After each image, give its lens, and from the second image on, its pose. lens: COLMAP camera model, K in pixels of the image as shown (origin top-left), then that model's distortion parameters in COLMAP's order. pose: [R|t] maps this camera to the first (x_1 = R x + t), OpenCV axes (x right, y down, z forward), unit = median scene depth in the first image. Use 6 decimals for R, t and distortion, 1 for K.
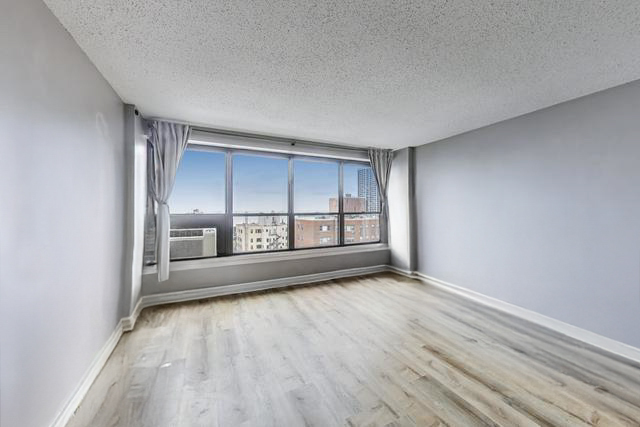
lens RADIAL K [[232.6, 0, 311.8], [0, 232.6, 208.4], [0, 0, 1]] dist [0.007151, -0.000187]
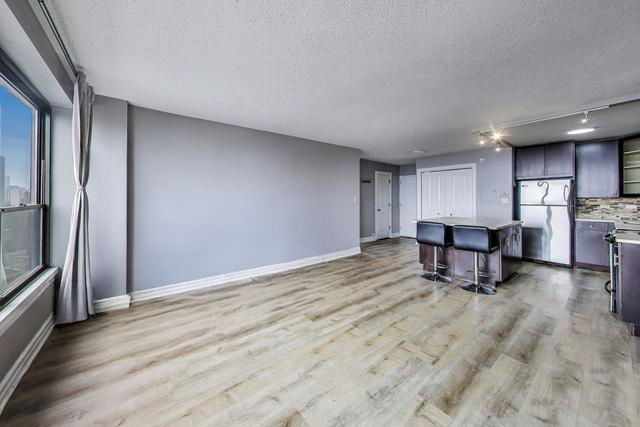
lens RADIAL K [[232.6, 0, 311.1], [0, 232.6, 196.8], [0, 0, 1]] dist [0.007151, -0.000187]
pose [[-0.226312, 0.009850, 0.974005, -0.378233], [-0.006263, 0.999913, -0.011567, 0.007218], [-0.974035, -0.008718, -0.226231, 0.780078]]
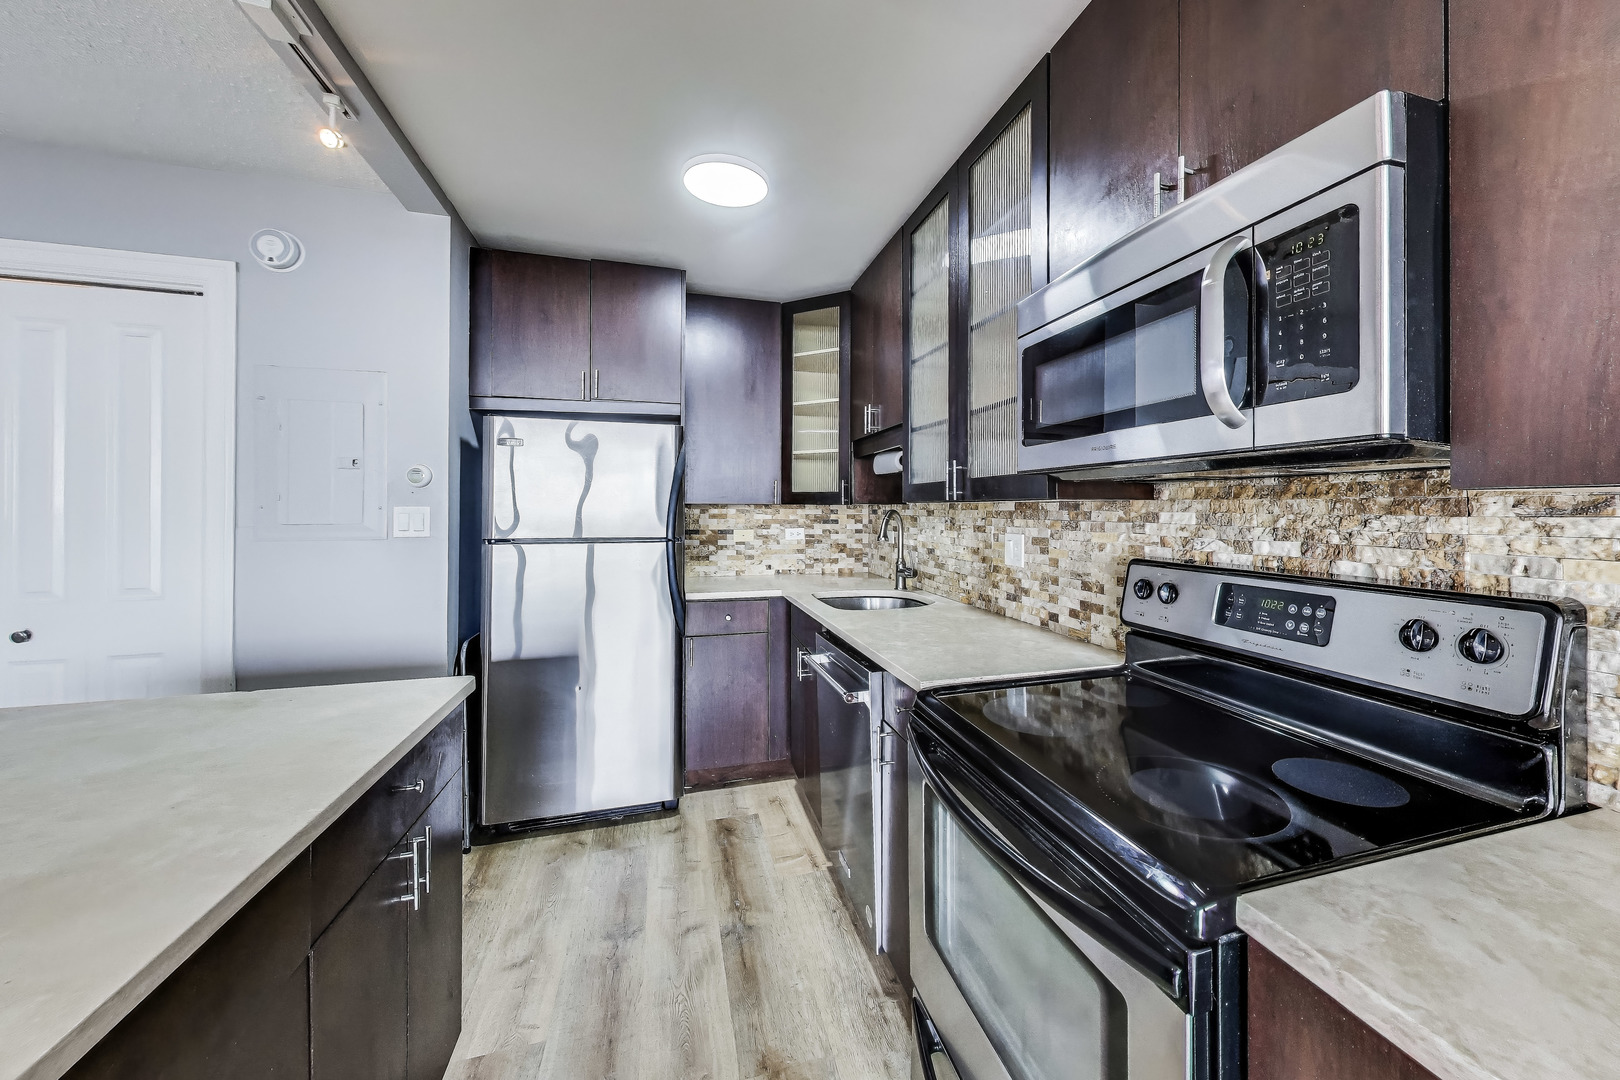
lens RADIAL K [[602.4, 0, 851.1], [0, 602.4, 507.1], [0, 0, 1]] dist [0.002304, 0.000261]
pose [[-0.991171, -0.000793, 0.132588, 0.203728], [-0.001770, 0.999972, -0.007253, -0.002380], [-0.132579, -0.007423, -0.991145, -0.128921]]
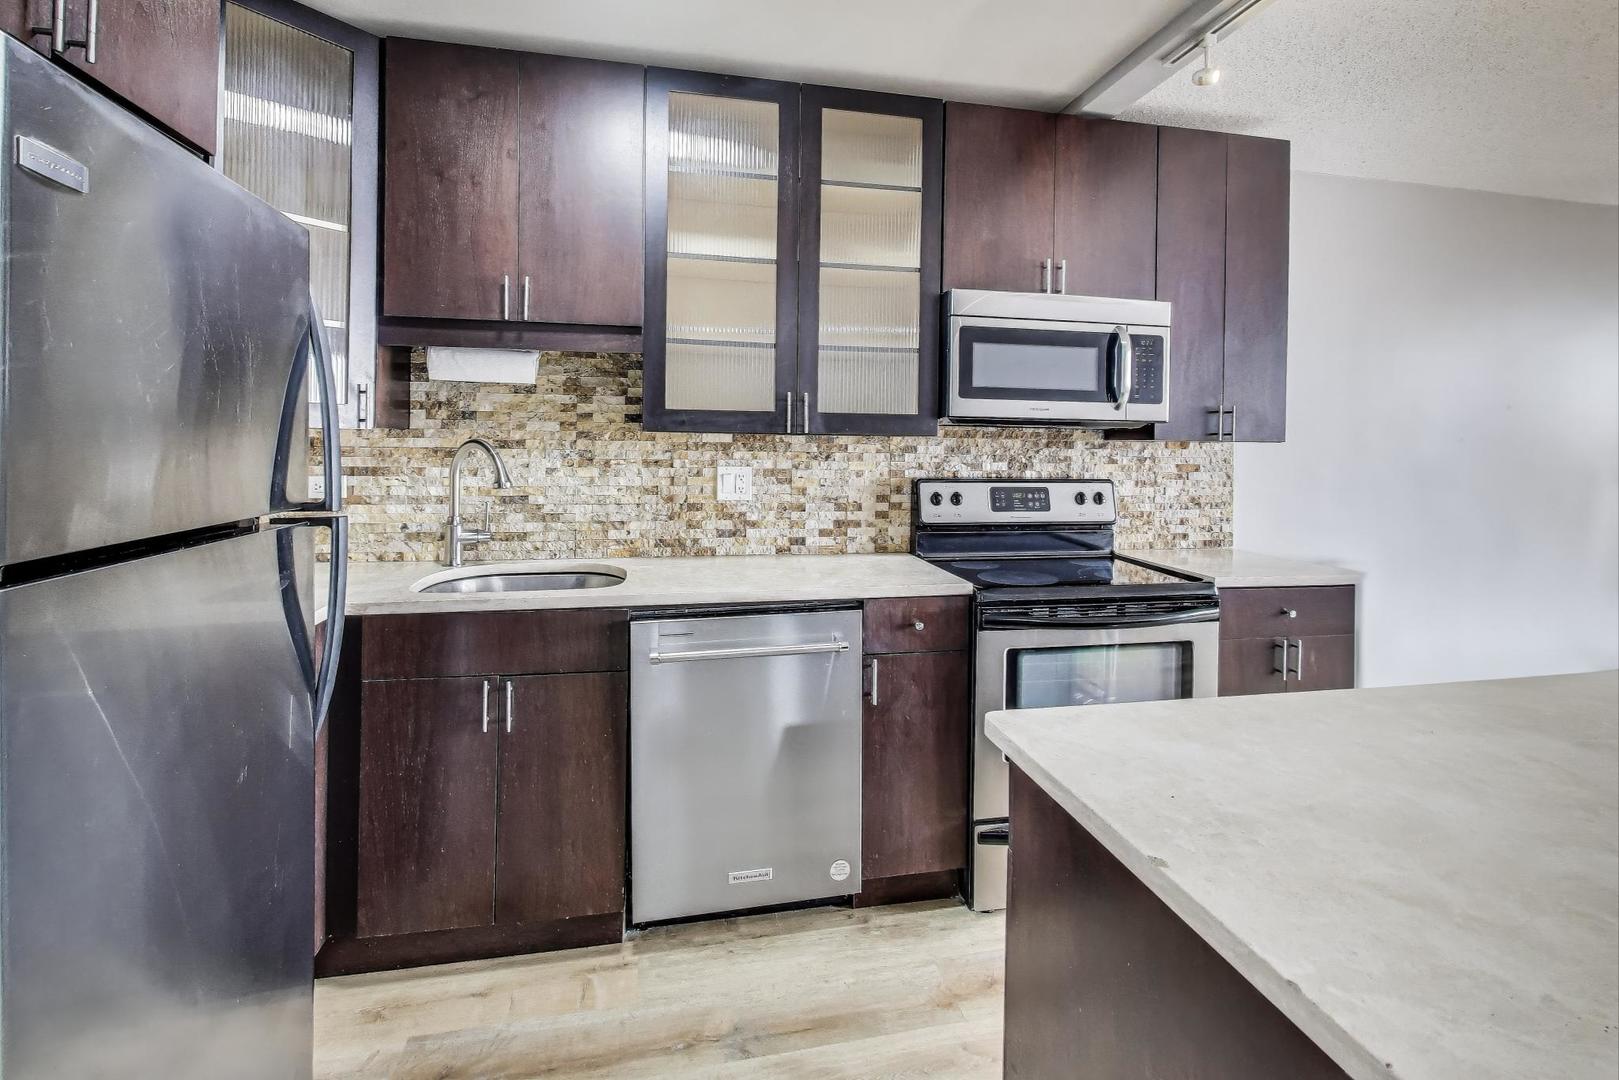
lens RADIAL K [[793.6, 0, 841.6], [0, 793.6, 445.3], [0, 0, 1]] dist [0.004326, -0.000214]
pose [[-0.206766, 0.001878, -0.978389, 0.831344], [-0.009642, 0.999946, 0.003957, -0.005075], [0.978343, 0.010251, -0.206737, -0.479935]]
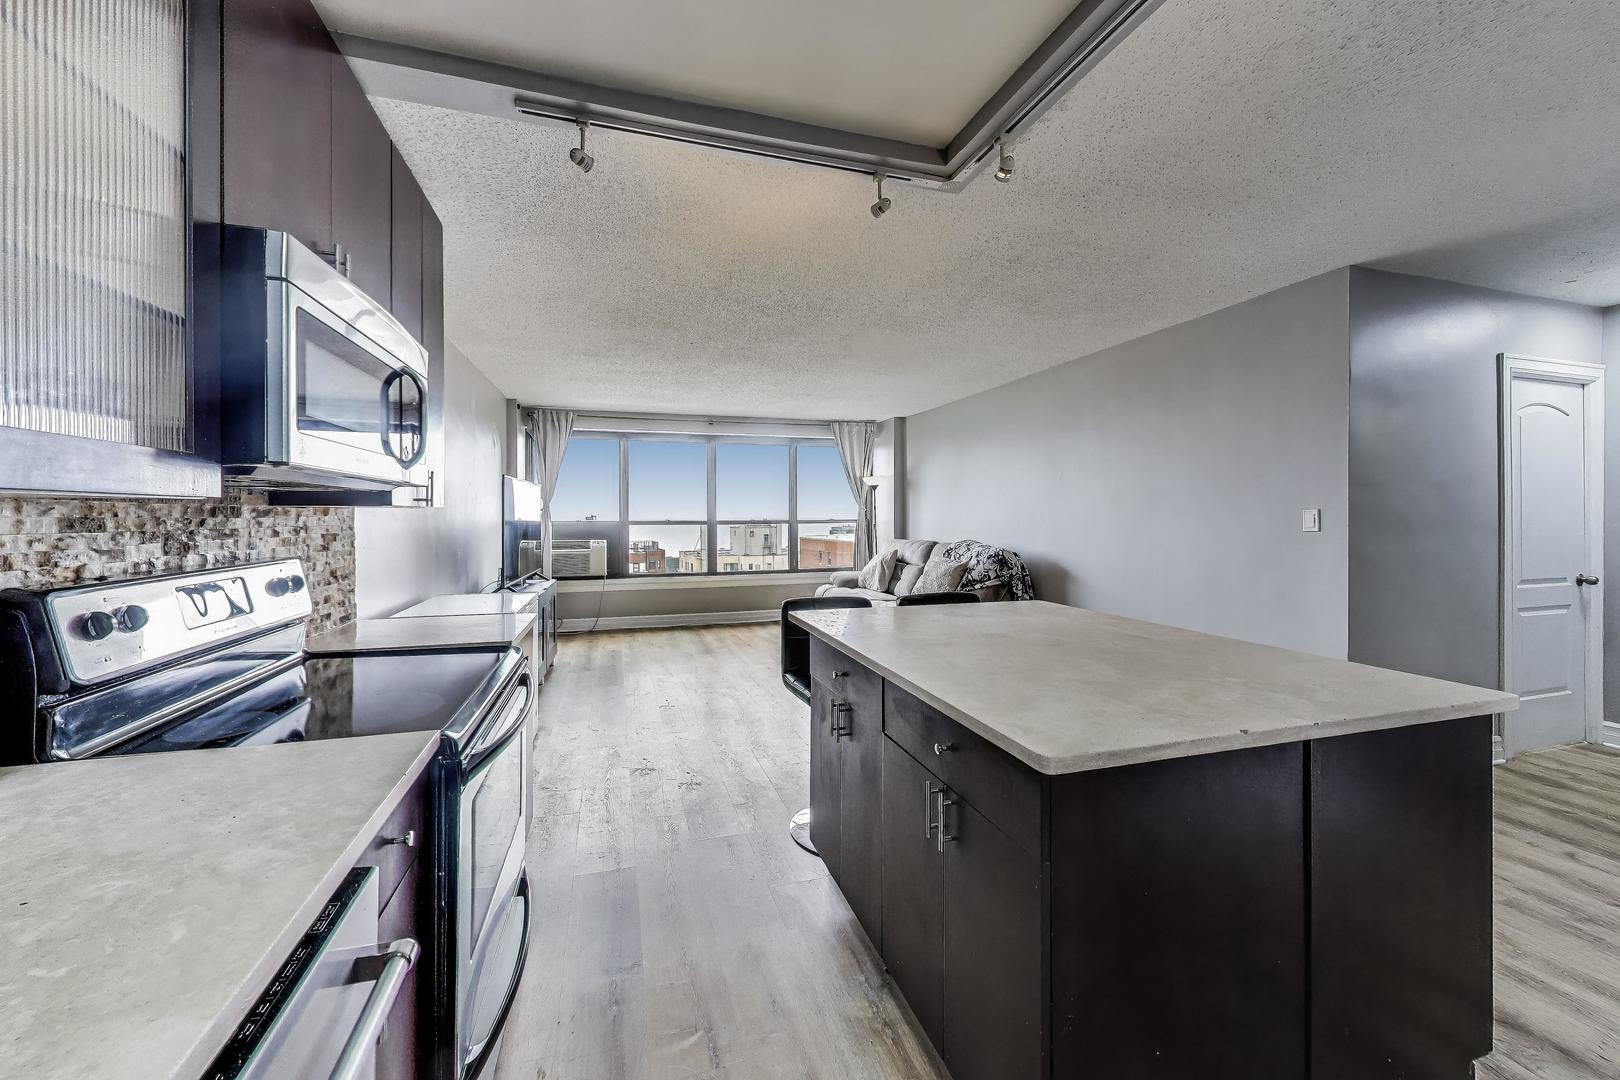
lens RADIAL K [[588.7, 0, 769.3], [0, 588.7, 511.3], [0, 0, 1]] dist [0.007151, -0.000187]
pose [[0.985237, -0.000719, -0.171197, 0.421800], [0.000432, 0.999998, -0.001712, -0.004257], [0.171198, 0.001613, 0.985235, -0.765795]]
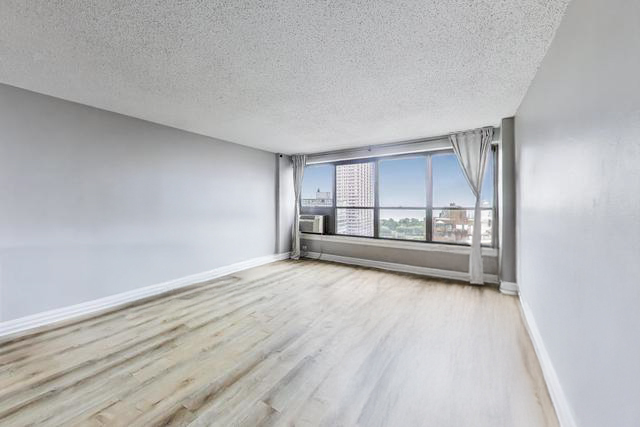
lens RADIAL K [[232.6, 0, 336.6], [0, 232.6, 201.3], [0, 0, 1]] dist [0.007151, -0.000187]
pose [[0.565426, -0.004394, -0.824787, 0.868945], [0.002696, 0.999990, -0.003479, -0.005185], [0.824794, -0.000256, 0.565433, 0.183821]]
